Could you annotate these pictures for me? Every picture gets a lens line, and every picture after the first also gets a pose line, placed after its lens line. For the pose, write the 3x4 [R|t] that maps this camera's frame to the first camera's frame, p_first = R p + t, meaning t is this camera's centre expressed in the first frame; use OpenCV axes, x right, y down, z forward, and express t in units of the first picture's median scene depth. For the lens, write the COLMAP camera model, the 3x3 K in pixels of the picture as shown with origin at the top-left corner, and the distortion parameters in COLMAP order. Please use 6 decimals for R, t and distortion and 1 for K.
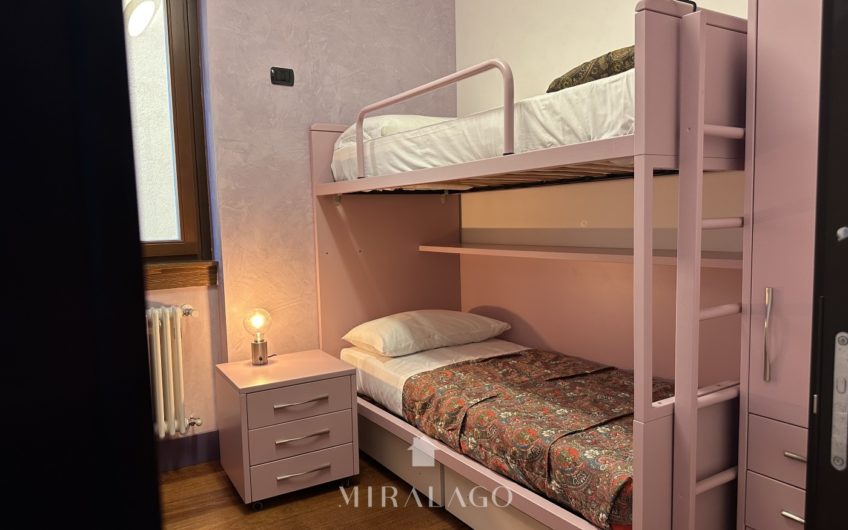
lens RADIAL K [[597.6, 0, 421.2], [0, 597.6, 266.9], [0, 0, 1]] dist [0.150452, -0.277464]
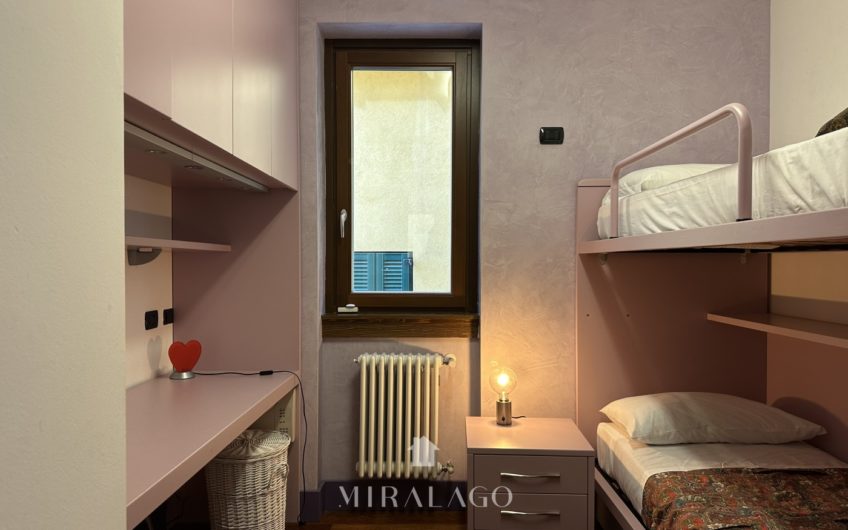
lens RADIAL K [[600.6, 0, 424.0], [0, 600.6, 265.0], [0, 0, 1]] dist [0.103913, -0.127891]
pose [[0.846432, 0.032527, -0.531503, 0.137844], [-0.071339, 0.996061, -0.052653, -0.036270], [0.527697, 0.082484, 0.845418, 0.070688]]
